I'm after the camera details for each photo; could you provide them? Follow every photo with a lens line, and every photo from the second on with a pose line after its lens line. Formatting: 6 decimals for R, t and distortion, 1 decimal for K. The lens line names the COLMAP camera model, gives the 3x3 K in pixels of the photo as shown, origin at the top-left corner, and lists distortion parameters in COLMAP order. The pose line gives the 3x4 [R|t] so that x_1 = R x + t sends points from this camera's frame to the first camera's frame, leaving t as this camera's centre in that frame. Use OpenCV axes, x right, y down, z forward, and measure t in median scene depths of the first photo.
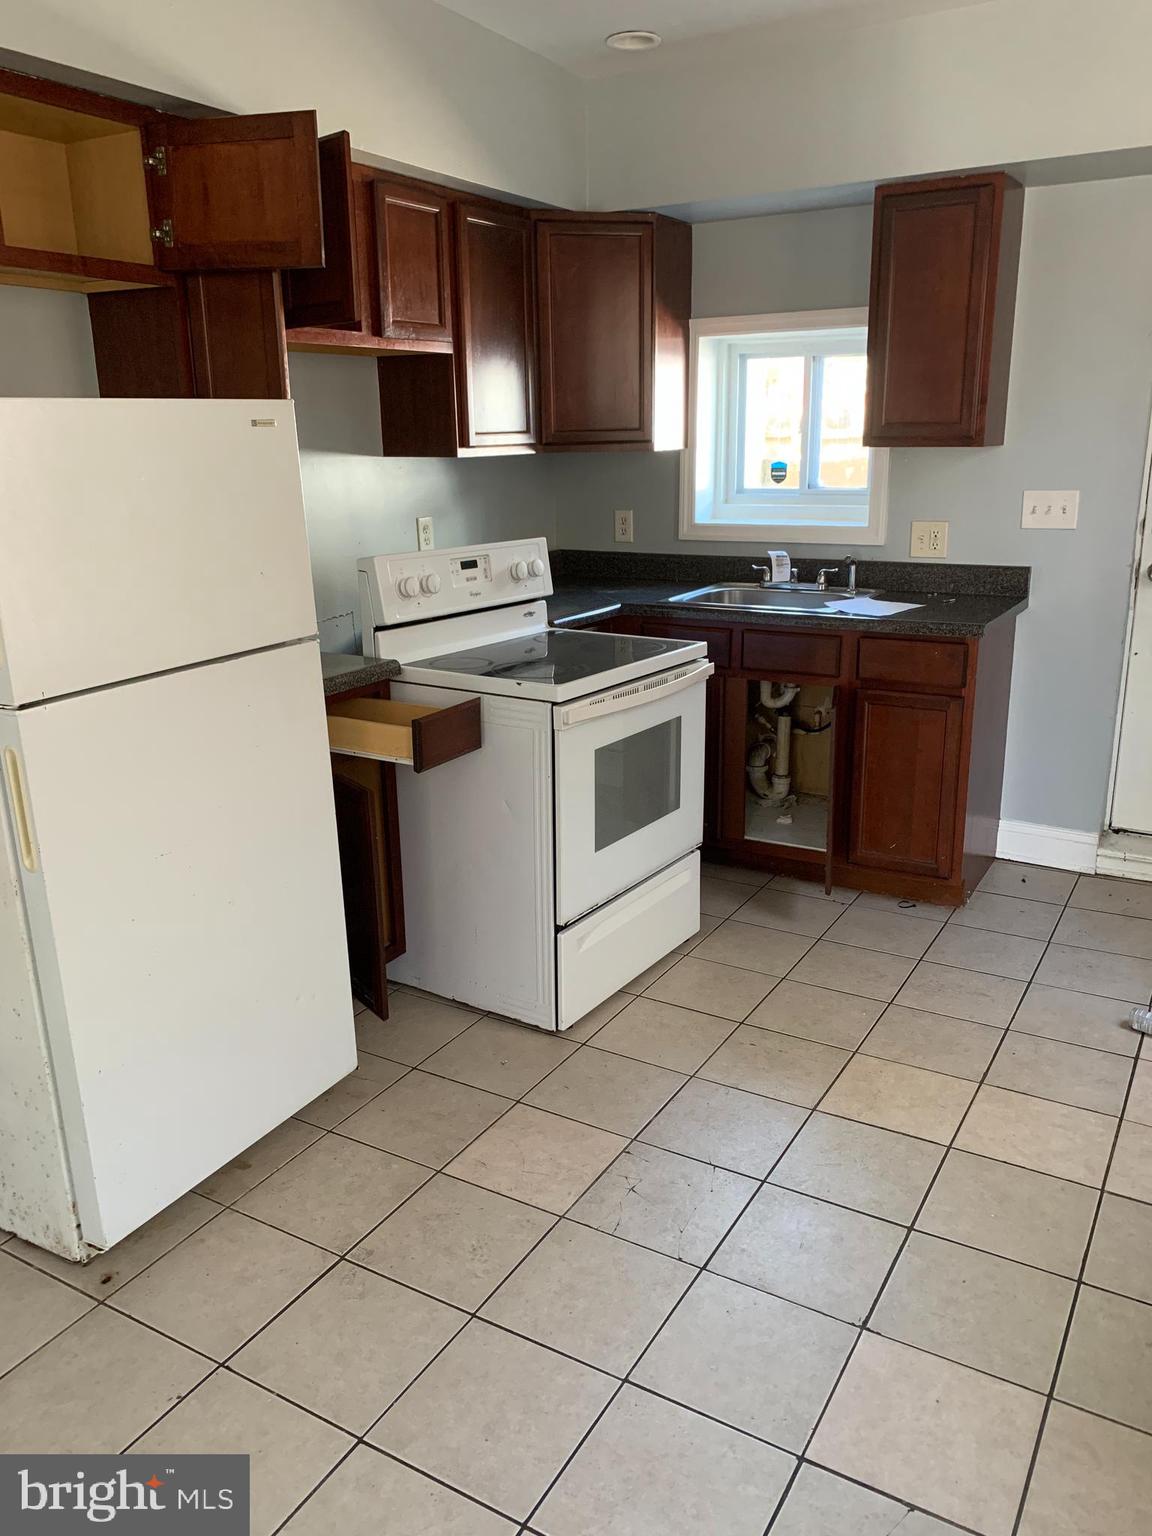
lens RADIAL K [[1185.2, 0, 576.0], [0, 1185.2, 768.0], [0, 0, 1]] dist [0.068977, -0.136515]
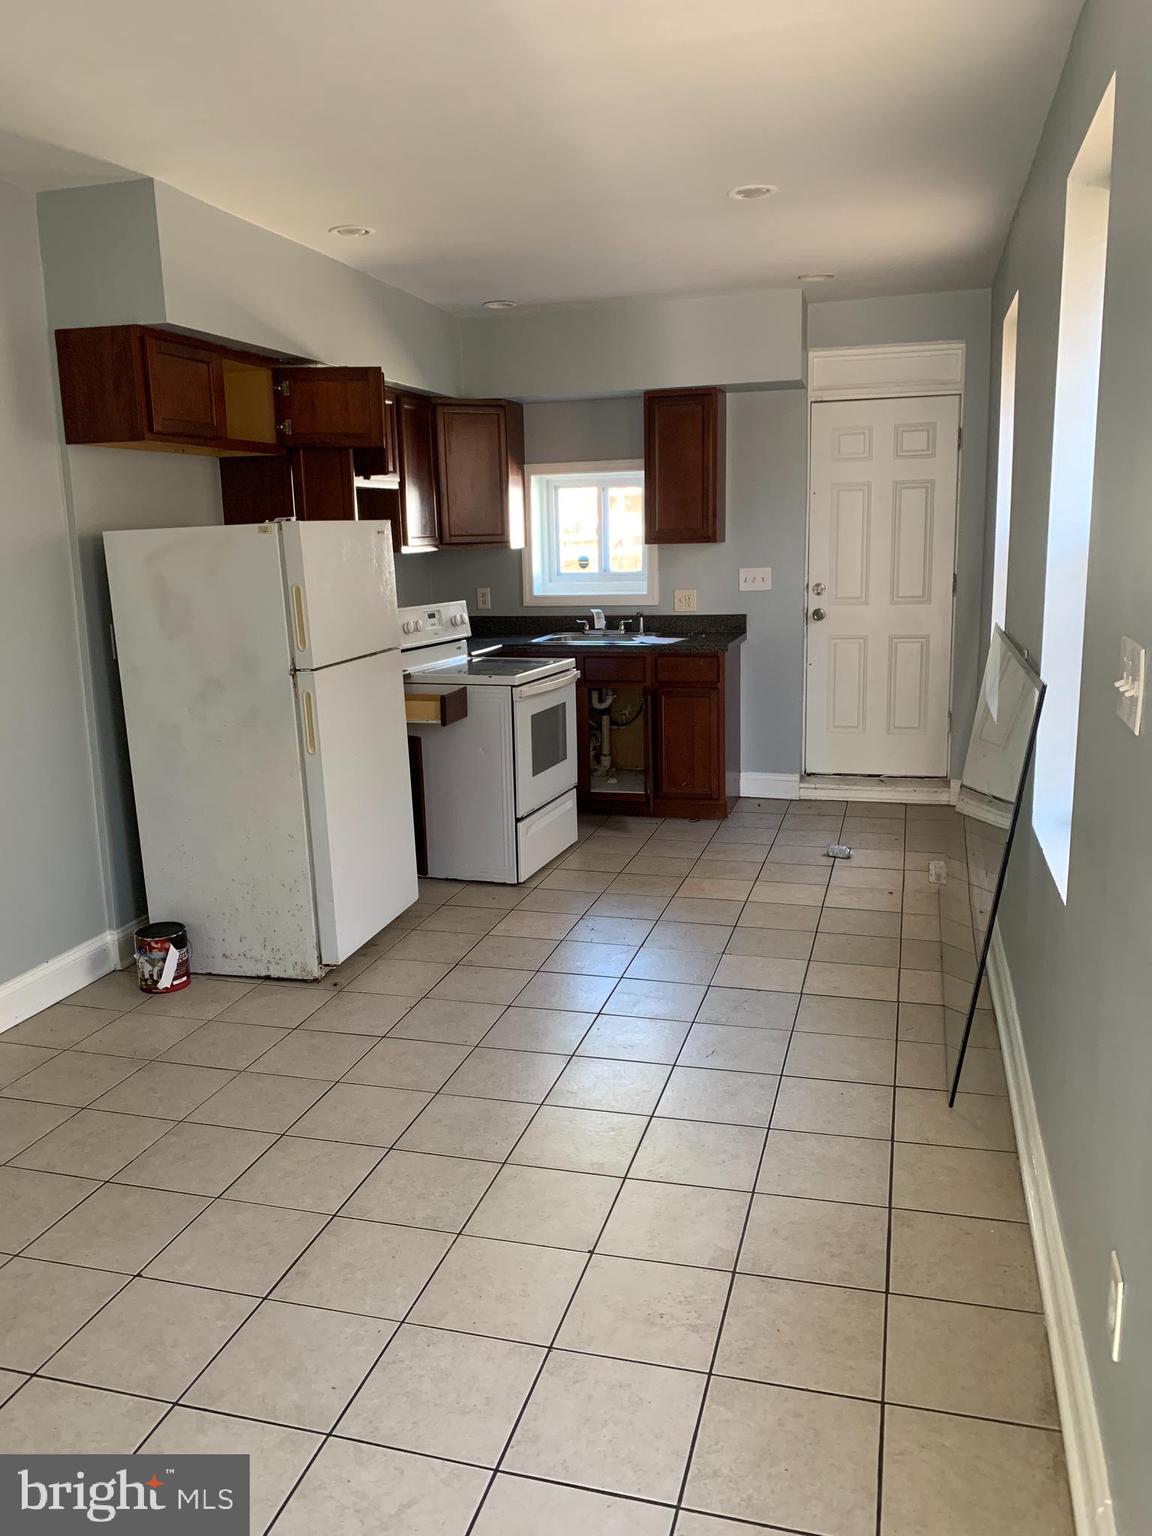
lens RADIAL K [[1185.2, 0, 576.0], [0, 1185.2, 768.0], [0, 0, 1]] dist [0.068977, -0.136515]
pose [[0.968299, -0.057759, 0.243026, -0.270217], [0.078112, 0.994123, -0.074956, 0.153701], [-0.237268, 0.091563, 0.967119, -0.534241]]
